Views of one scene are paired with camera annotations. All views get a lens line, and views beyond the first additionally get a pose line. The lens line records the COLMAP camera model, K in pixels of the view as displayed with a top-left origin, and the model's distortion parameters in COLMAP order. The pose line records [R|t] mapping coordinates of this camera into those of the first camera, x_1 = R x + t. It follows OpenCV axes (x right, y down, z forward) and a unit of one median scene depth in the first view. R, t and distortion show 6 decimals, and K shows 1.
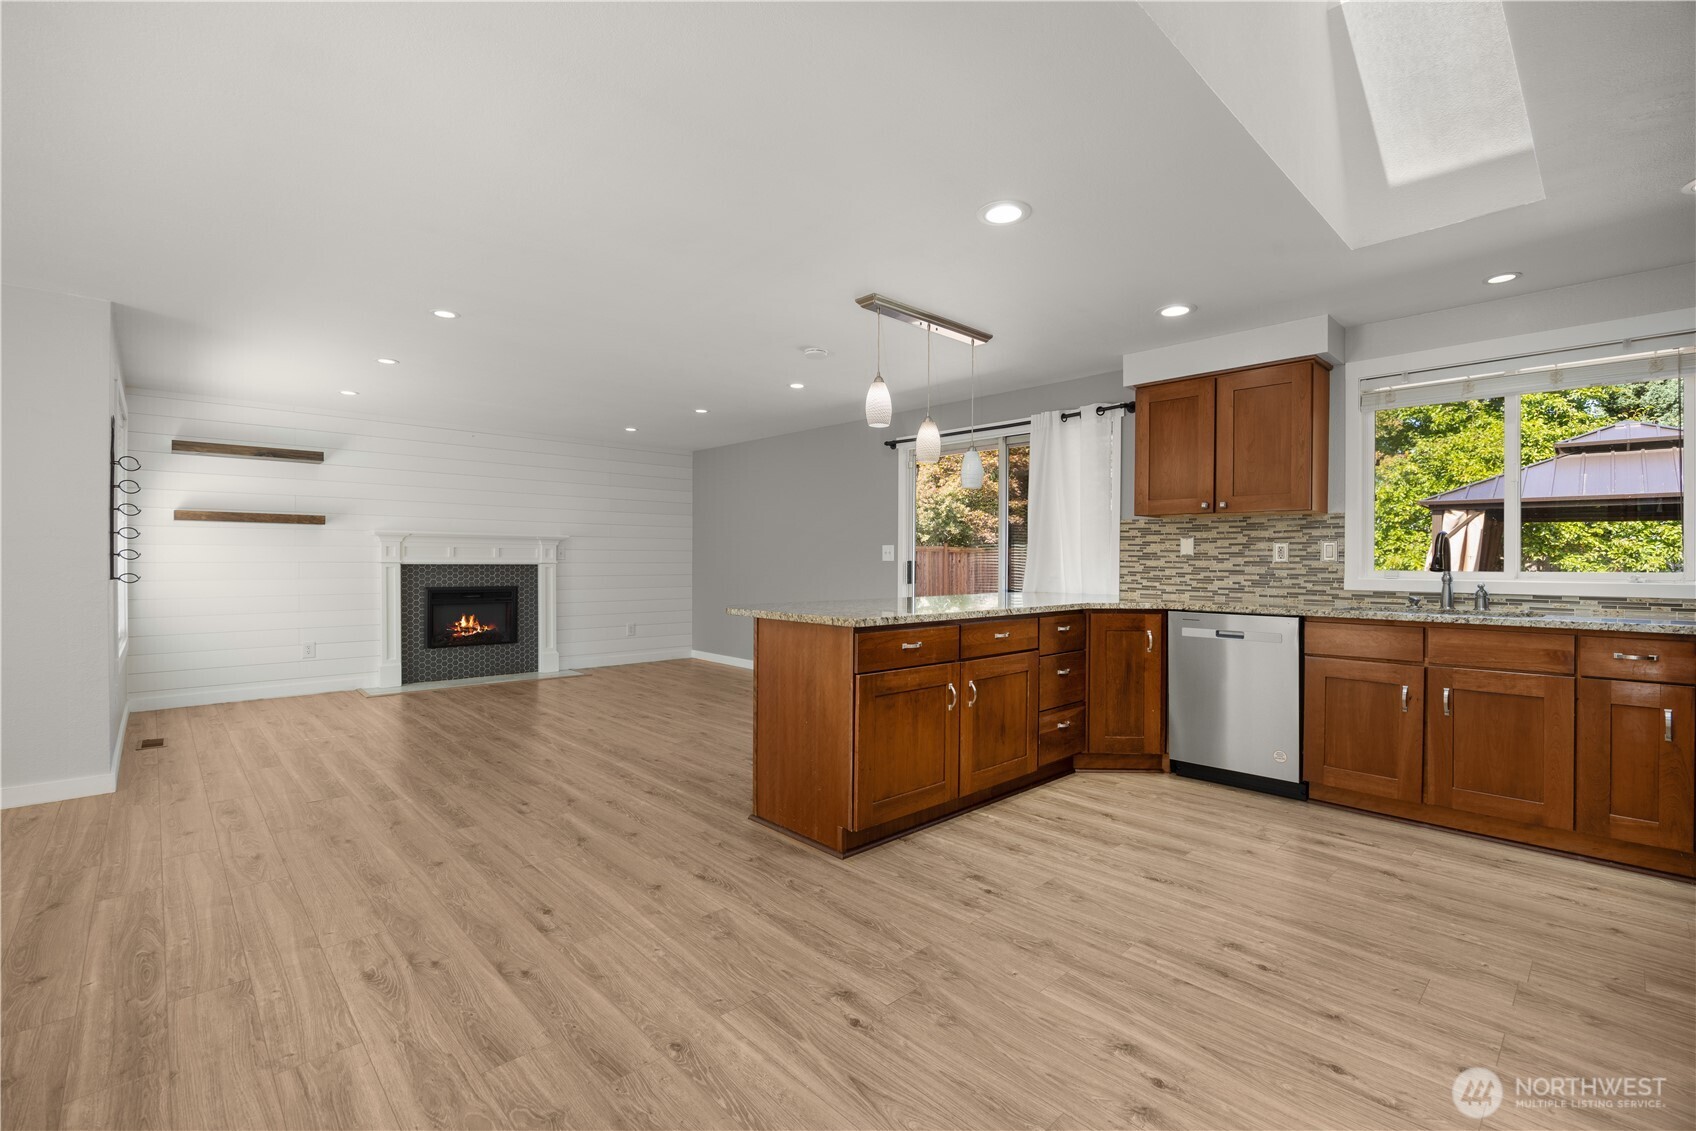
lens RADIAL K [[748.3, 0, 848.0], [0, 748.3, 565.5], [0, 0, 1]] dist [-0.014617, -0.000018]
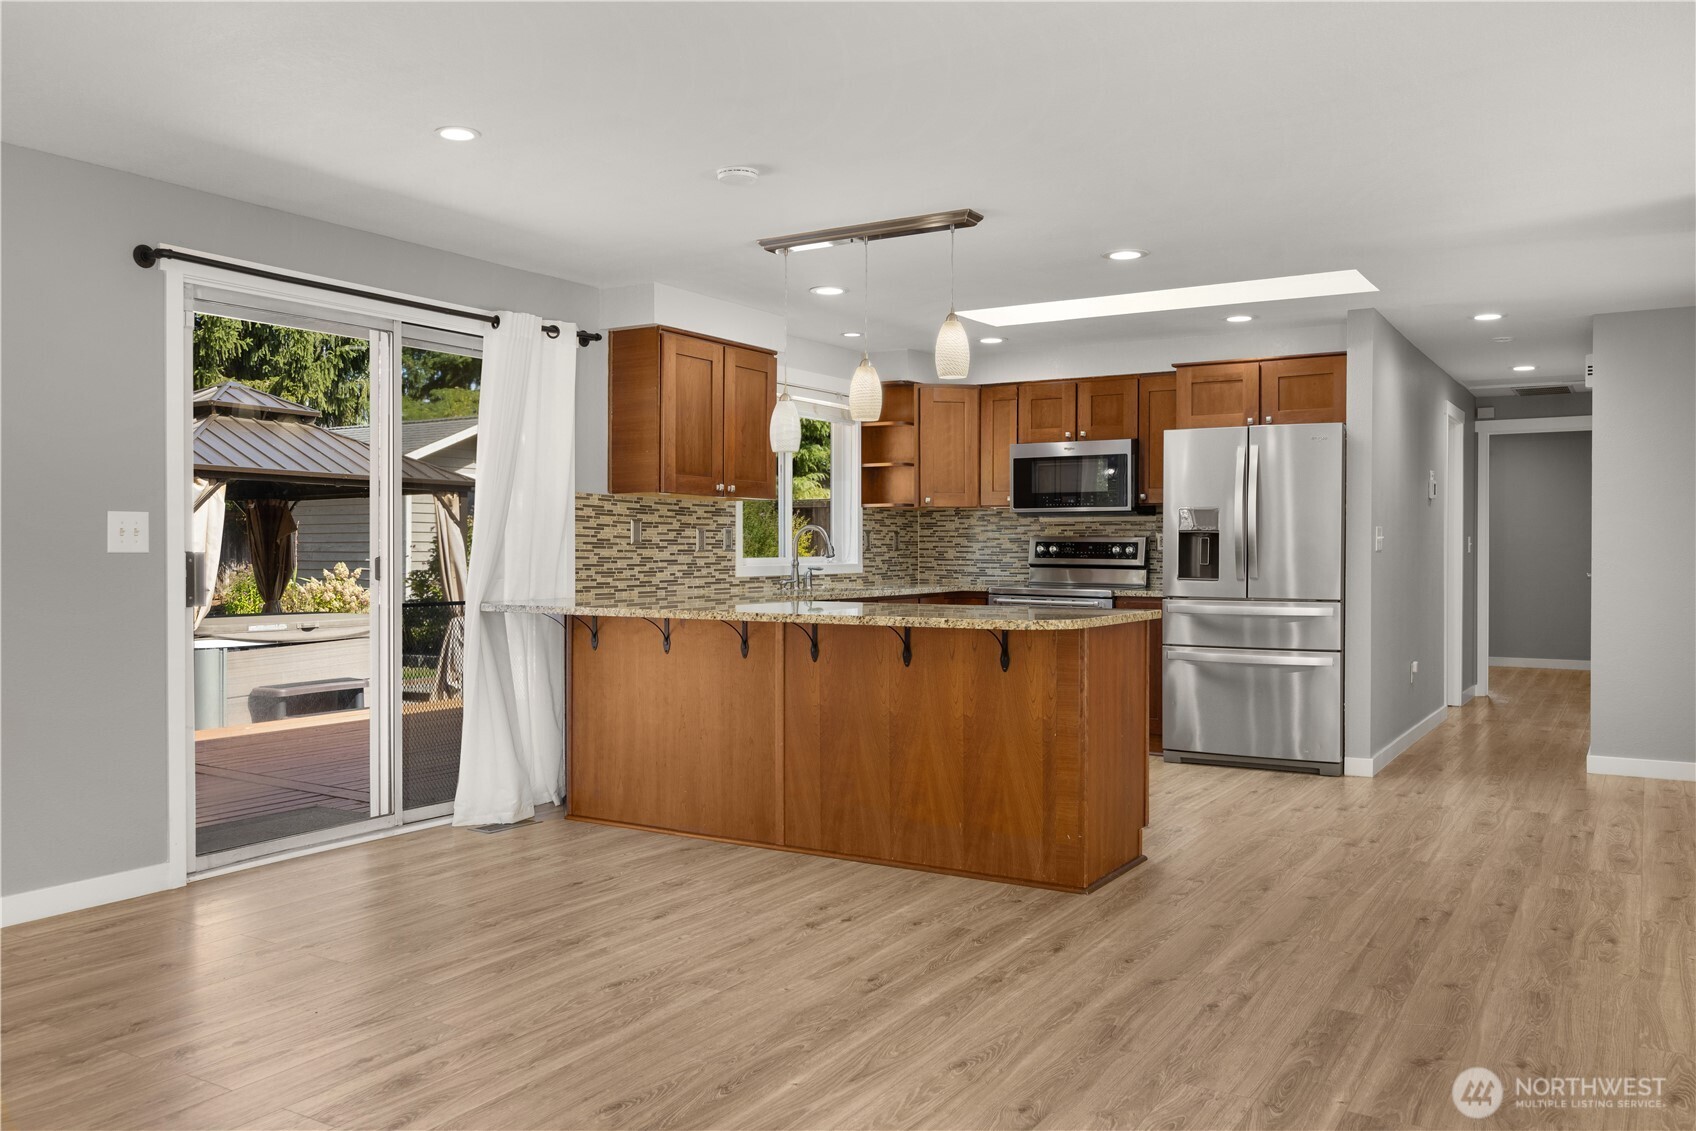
lens RADIAL K [[1318.7, 0, 848.0], [0, 1318.7, 565.5], [0, 0, 1]] dist [-0.003562, -0.001352]
pose [[-0.265264, -0.016989, 0.964026, -1.009035], [0.004369, 0.999813, 0.018822, -0.015055], [-0.964166, 0.009204, -0.265140, 1.186618]]
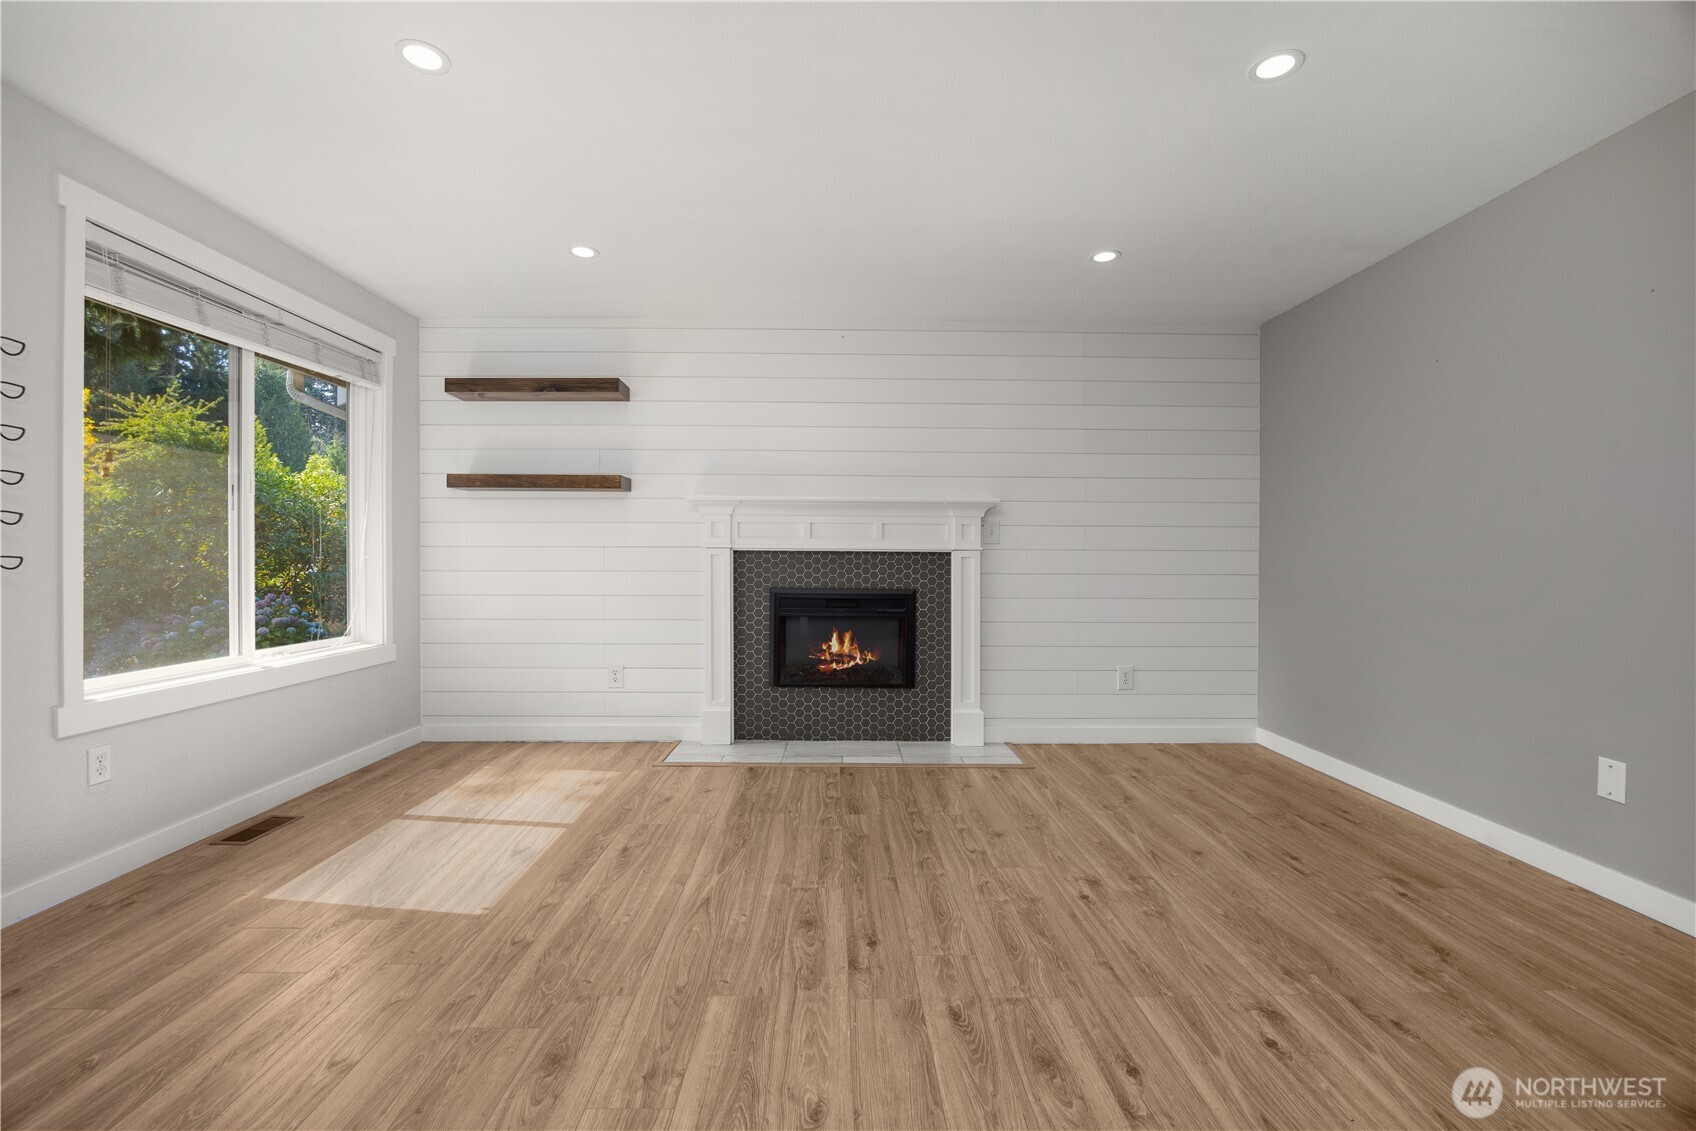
lens RADIAL K [[727.7, 0, 848.0], [0, 727.7, 565.5], [0, 0, 1]] dist [-0.011092, -0.000004]
pose [[0.742337, 0.005562, -0.670004, -0.174901], [-0.006877, 0.999976, 0.000681, 0.014860], [0.669992, 0.004102, 0.742357, 0.910084]]
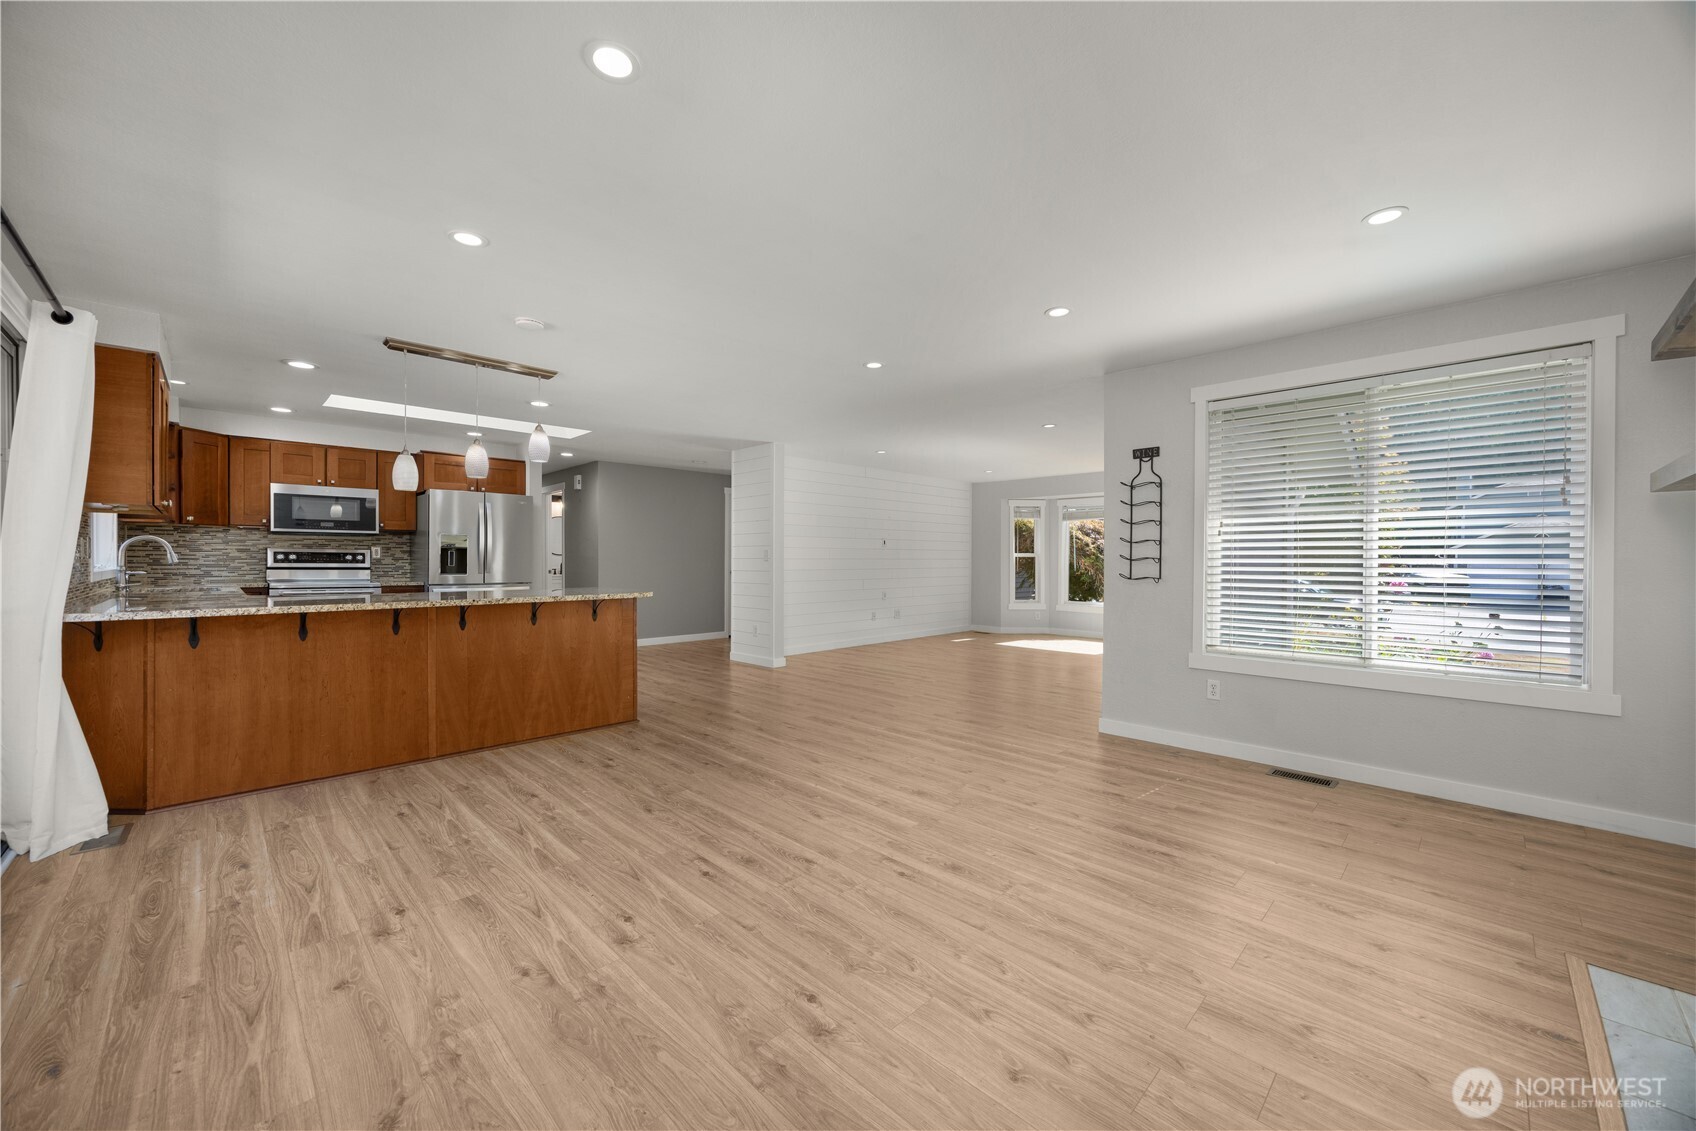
lens RADIAL K [[640.5, 0, 848.0], [0, 640.5, 565.5], [0, 0, 1]] dist [-0.000571, 0.000003]
pose [[-0.999571, -0.007616, -0.028265, -0.400810], [-0.008098, 0.999823, 0.016980, -0.016035], [0.028131, 0.017202, -0.999456, 1.777229]]
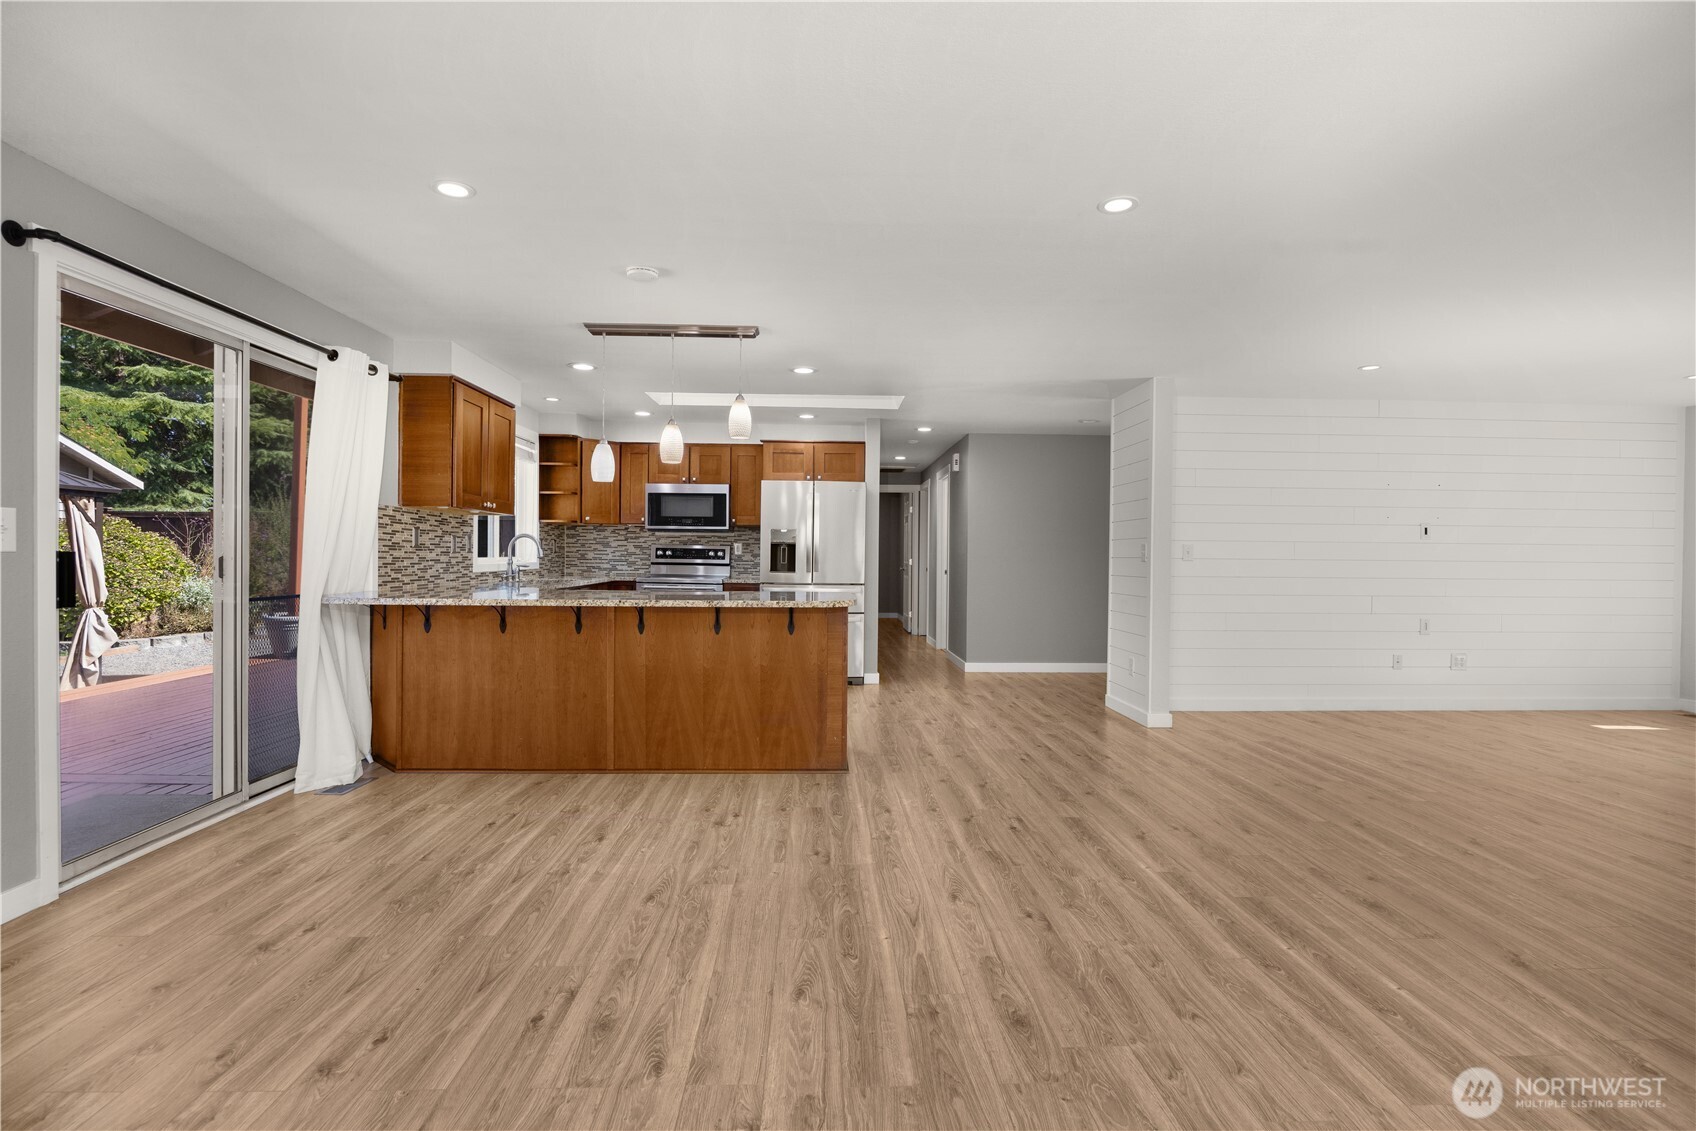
lens RADIAL K [[793.7, 0, 848.0], [0, 793.7, 565.5], [0, 0, 1]] dist [-0.012108, 0.000358]
pose [[-0.755766, -0.020894, 0.654509, -0.714891], [-0.008722, 0.999723, 0.021844, -0.015686], [-0.654784, 0.010800, -0.755739, 1.465323]]
